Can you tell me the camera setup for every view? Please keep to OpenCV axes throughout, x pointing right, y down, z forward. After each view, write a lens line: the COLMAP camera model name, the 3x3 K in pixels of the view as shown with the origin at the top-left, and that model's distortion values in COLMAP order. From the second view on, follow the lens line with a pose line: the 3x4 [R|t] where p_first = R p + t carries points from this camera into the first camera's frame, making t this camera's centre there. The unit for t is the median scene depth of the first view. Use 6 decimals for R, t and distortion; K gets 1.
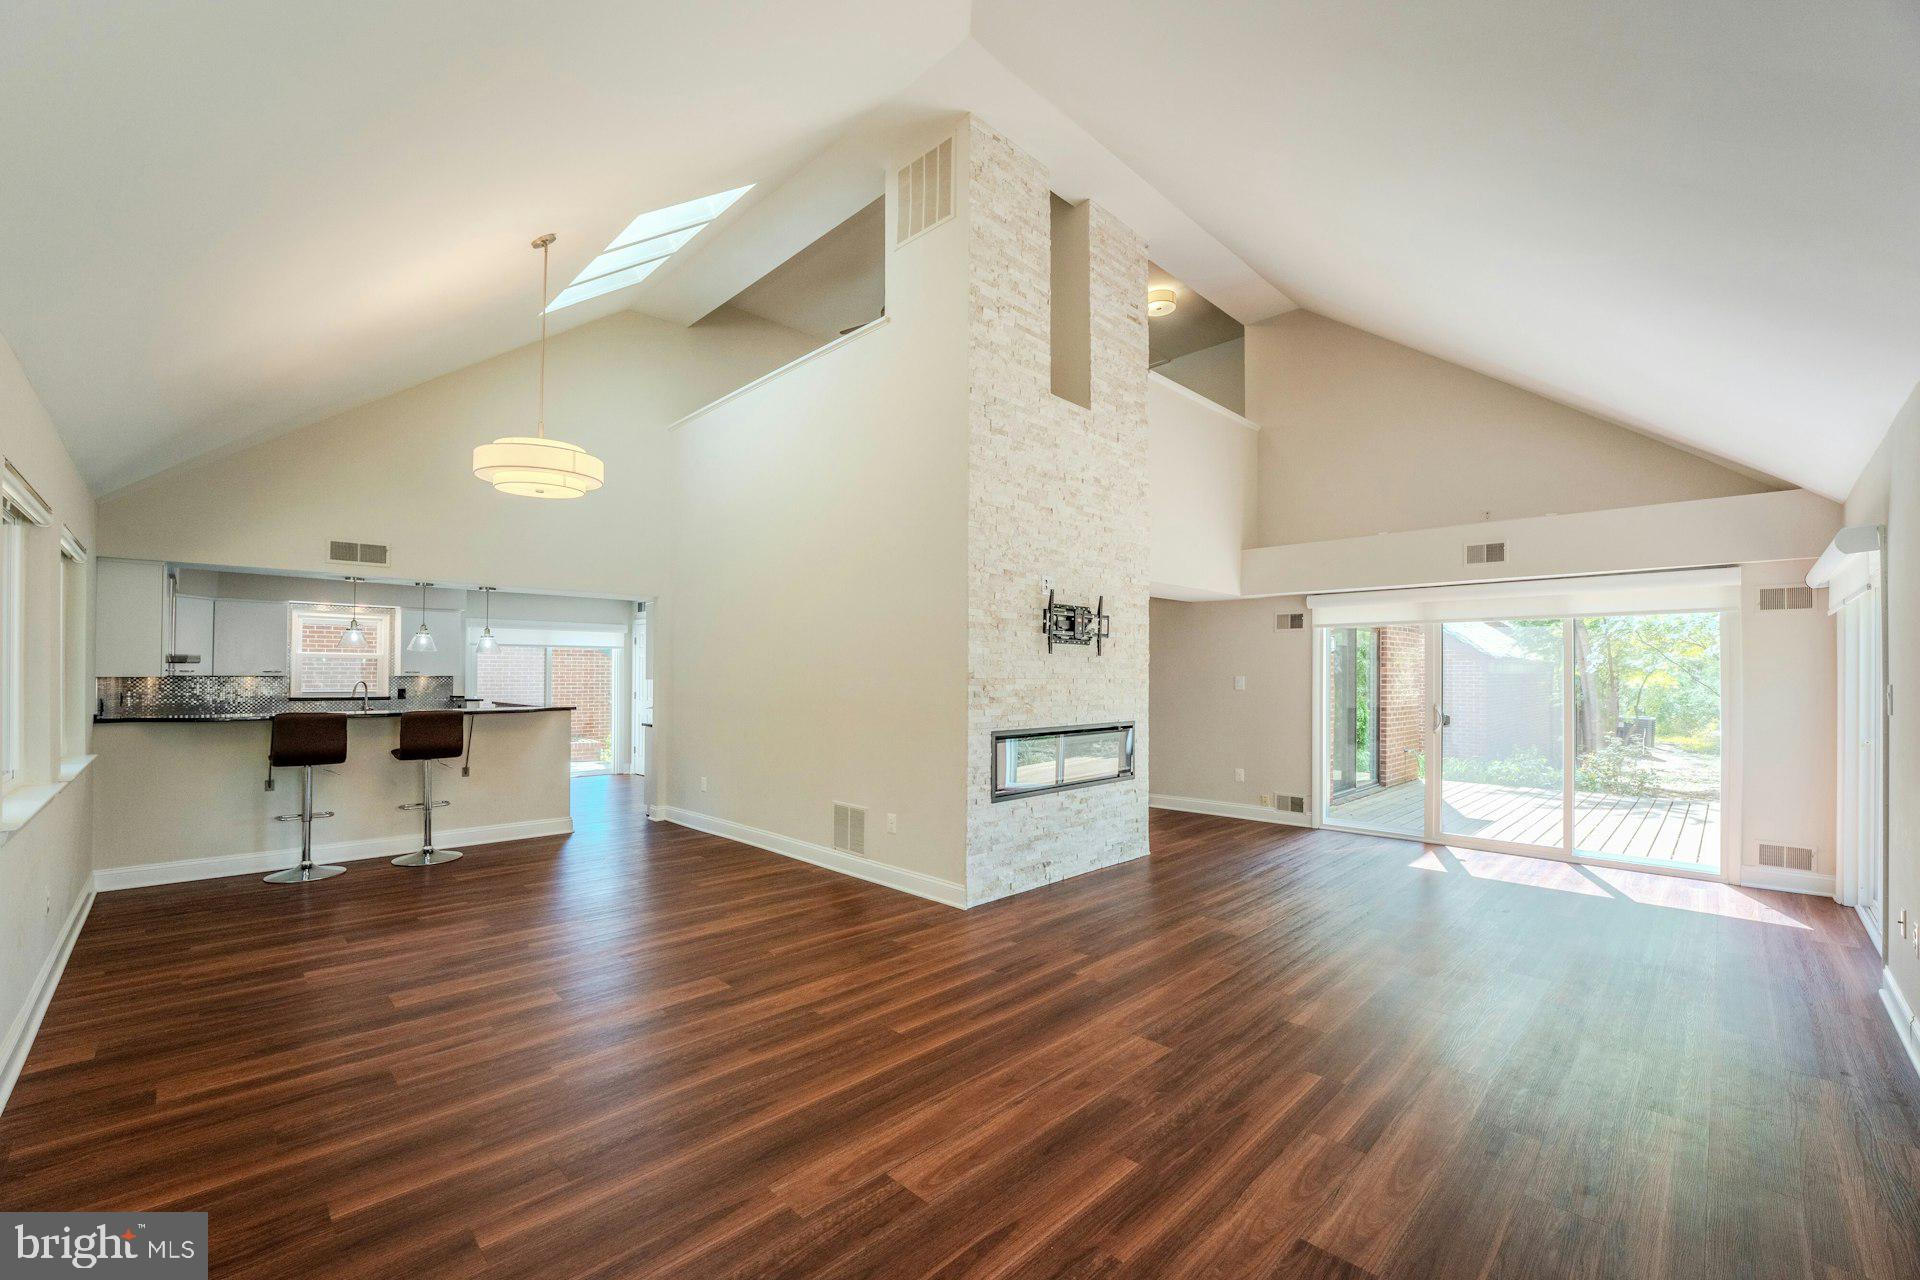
lens RADIAL K [[829.2, 0, 959.1], [0, 829.2, 652.3], [0, 0, 1]] dist [-0.000592, 0.000003]
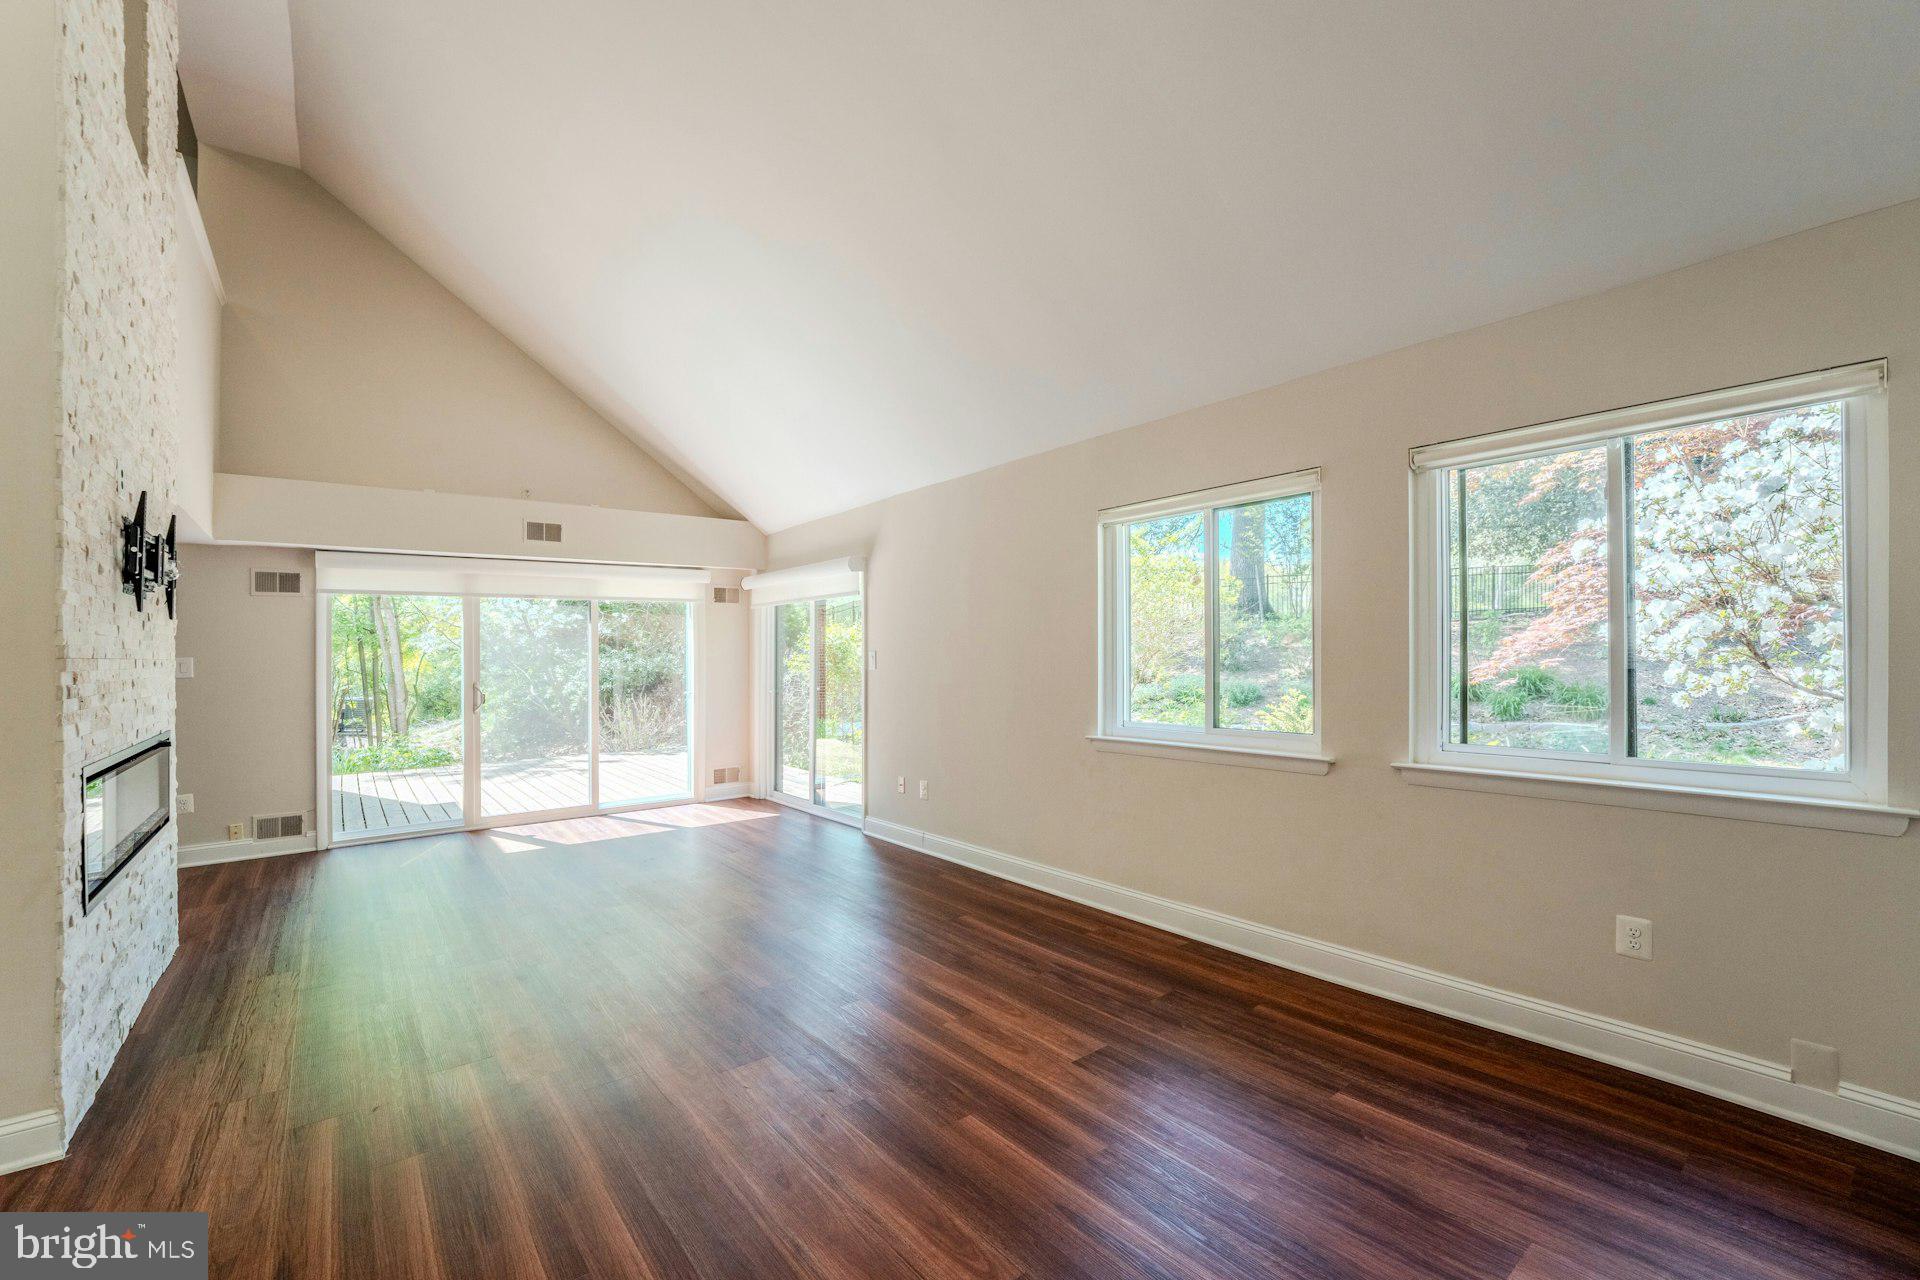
lens RADIAL K [[829.2, 0, 959.1], [0, 829.2, 652.3], [0, 0, 1]] dist [-0.000592, 0.000003]
pose [[0.114526, -0.004108, 0.993412, -0.333961], [-0.009094, 0.999945, 0.005183, 0.019867], [-0.993379, -0.009627, 0.114483, 0.382012]]
